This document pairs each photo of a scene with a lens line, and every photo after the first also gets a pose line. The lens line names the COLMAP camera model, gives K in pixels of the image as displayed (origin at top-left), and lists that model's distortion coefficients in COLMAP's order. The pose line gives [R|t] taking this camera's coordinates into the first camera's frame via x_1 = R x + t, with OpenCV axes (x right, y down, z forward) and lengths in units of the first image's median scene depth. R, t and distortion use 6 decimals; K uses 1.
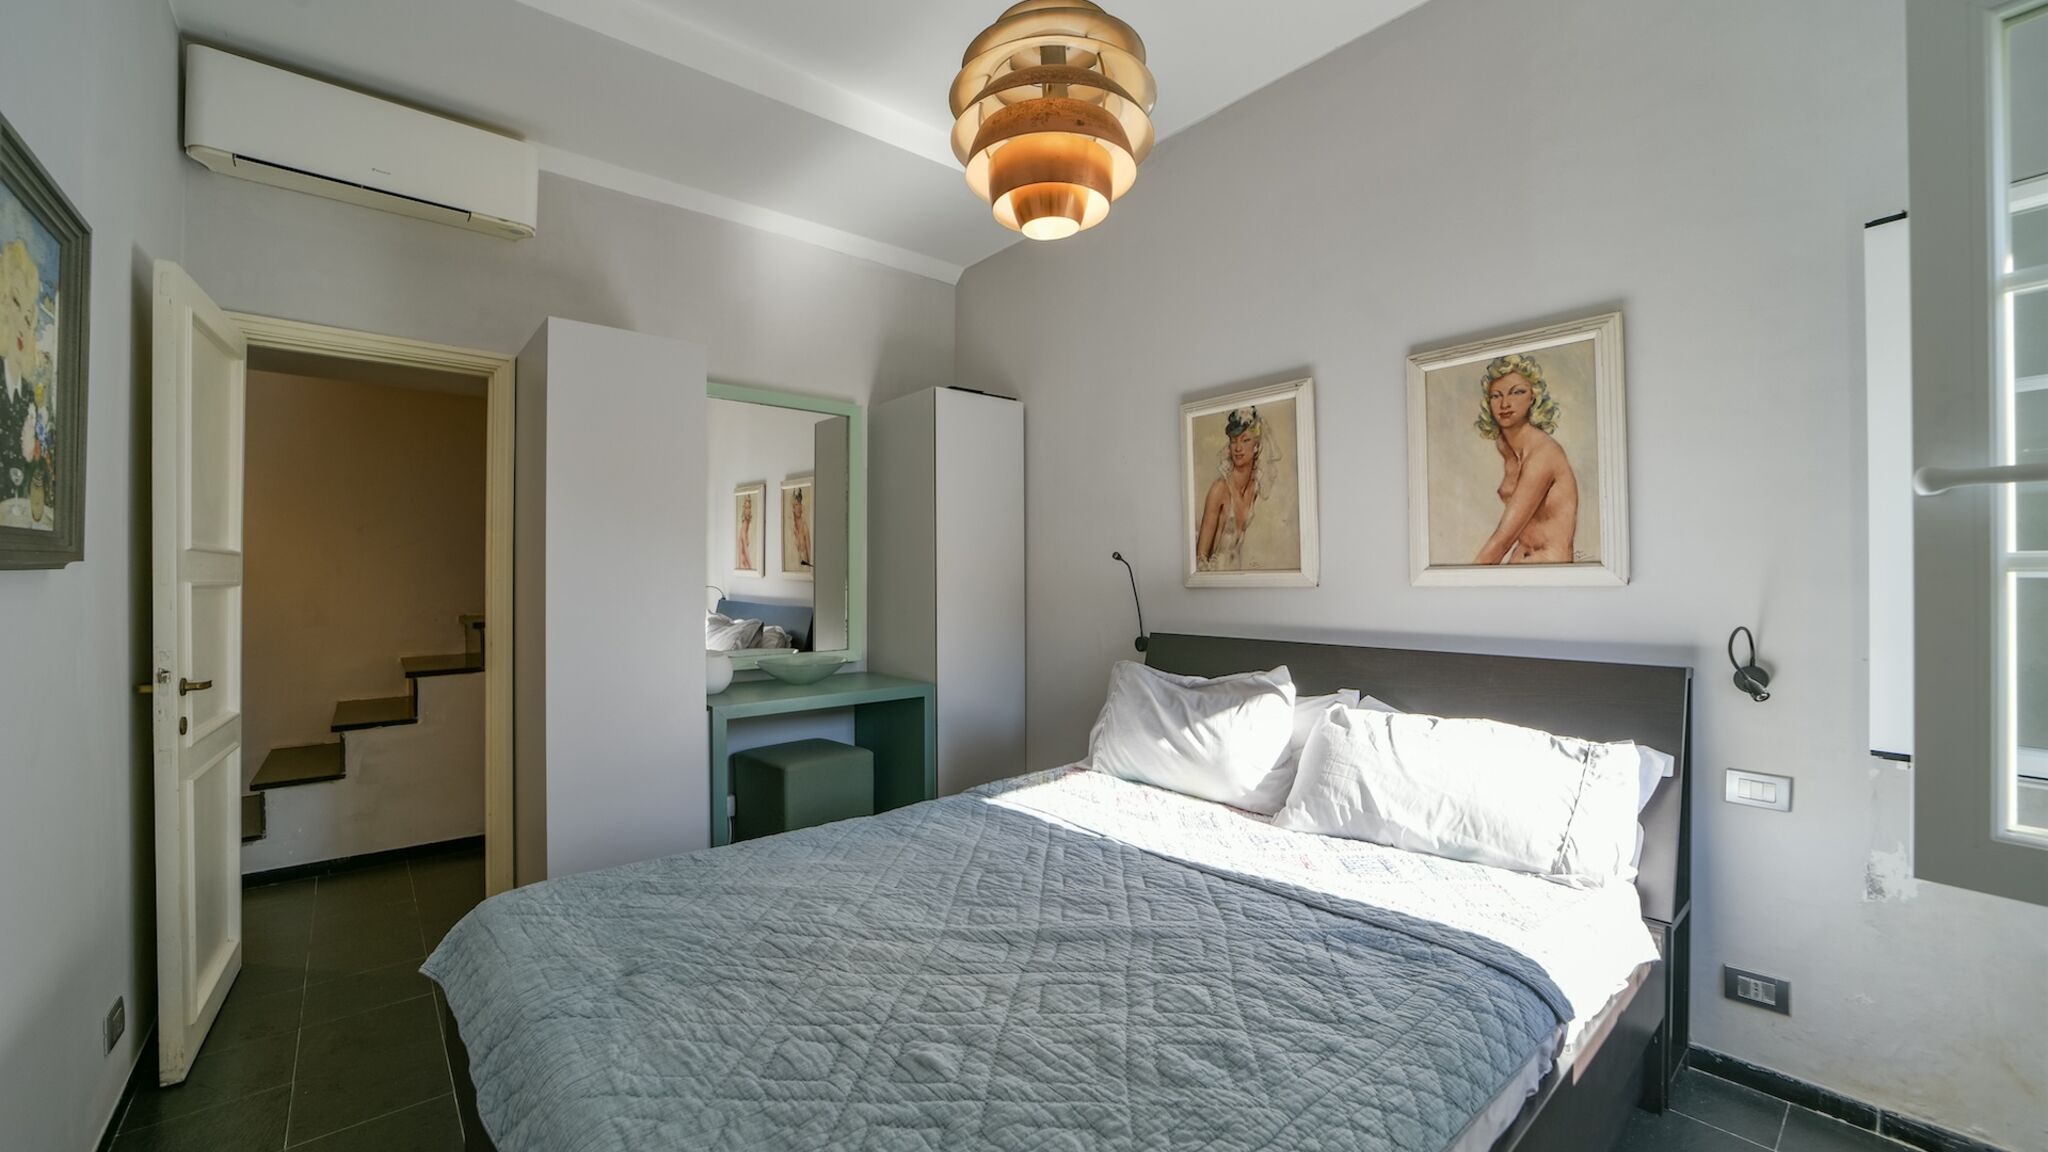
lens RADIAL K [[798.0, 0, 1031.2], [0, 798.0, 571.4], [0, 0, 1]] dist [-0.040069, 0.010519]
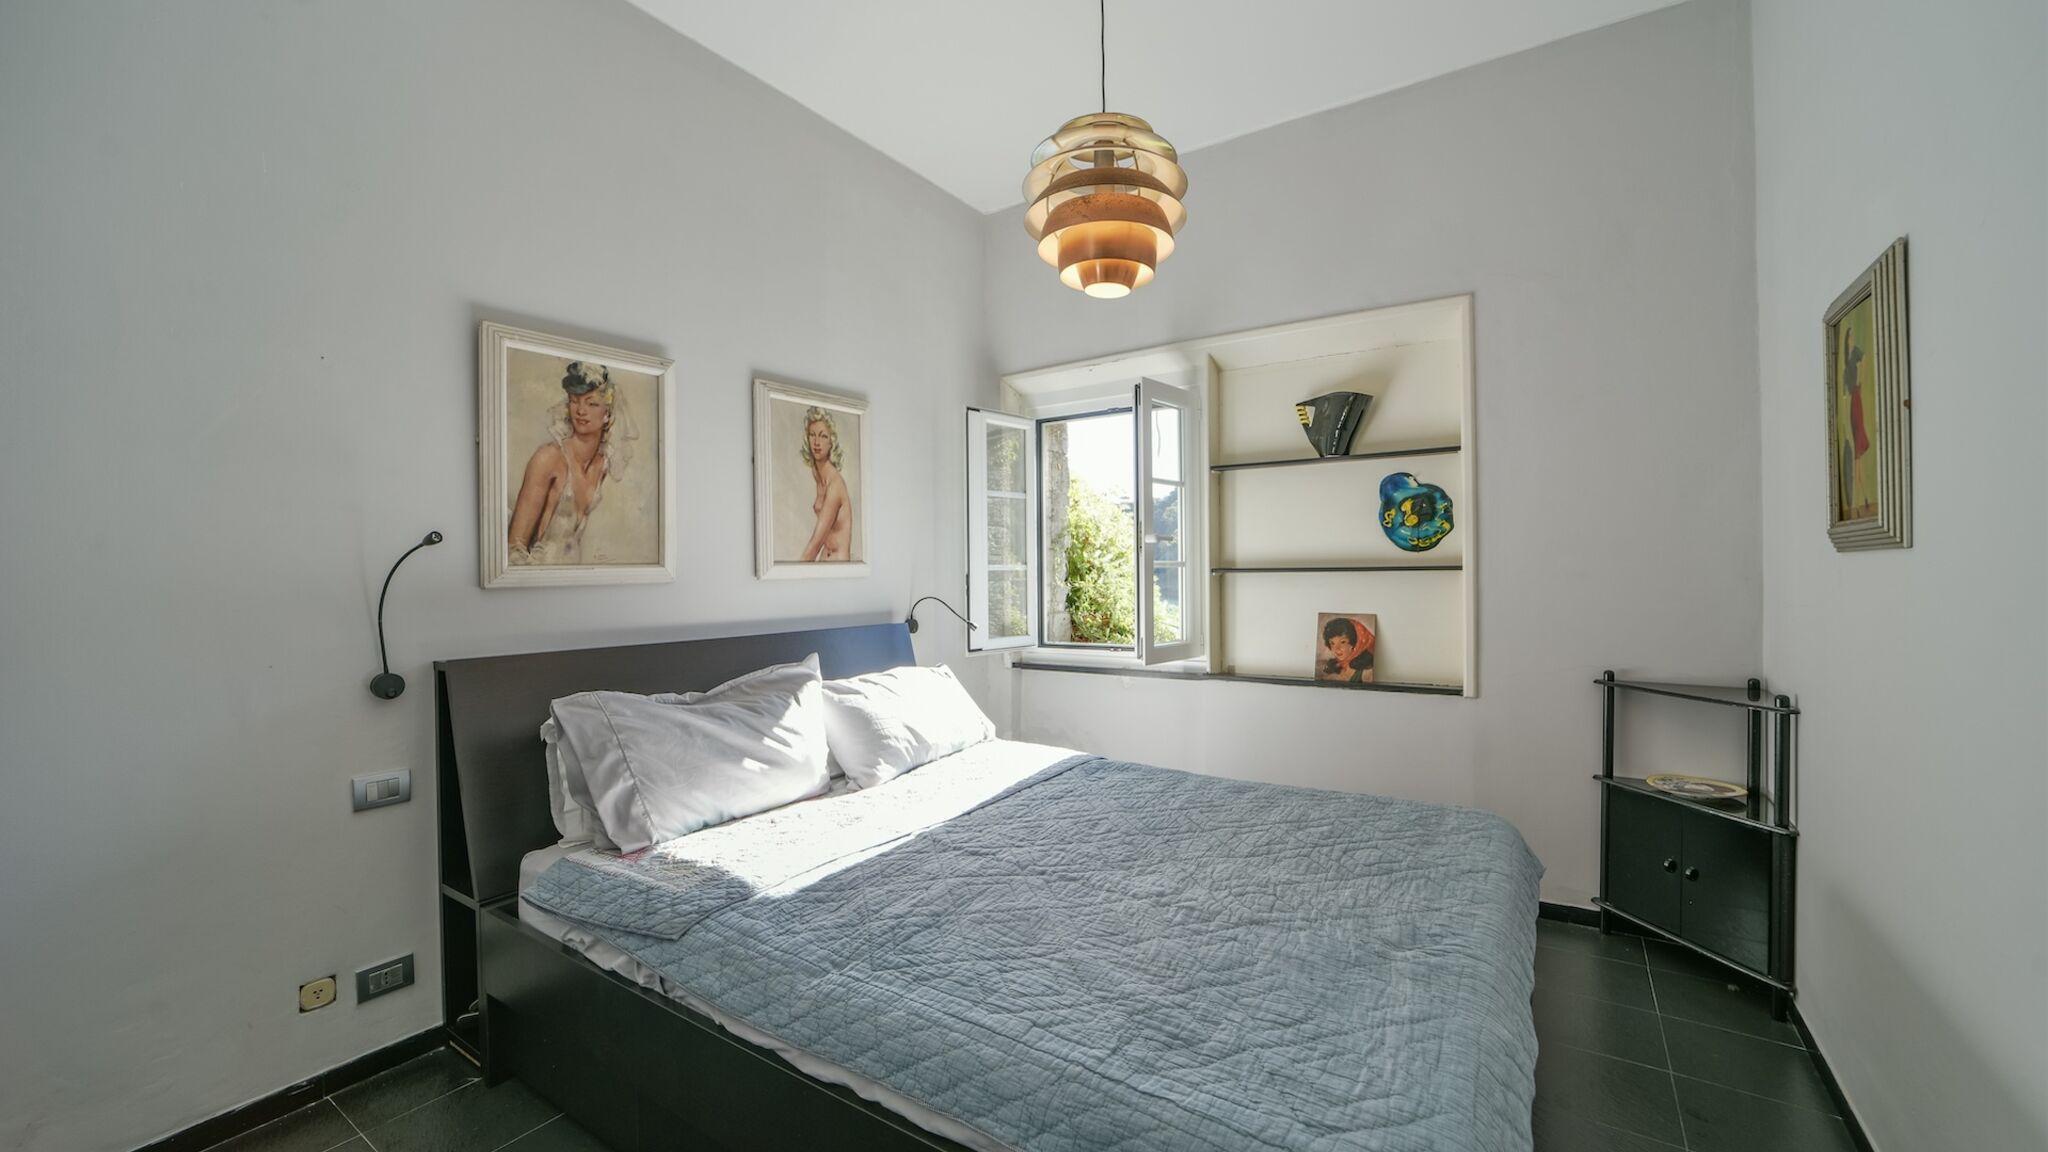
lens RADIAL K [[798.0, 0, 1031.2], [0, 798.0, 571.4], [0, 0, 1]] dist [-0.040069, 0.010519]
pose [[-0.259405, 0.004970, 0.965756, -0.733733], [0.005118, 0.999980, -0.003771, 0.012993], [-0.965755, 0.003965, -0.259426, 0.916070]]
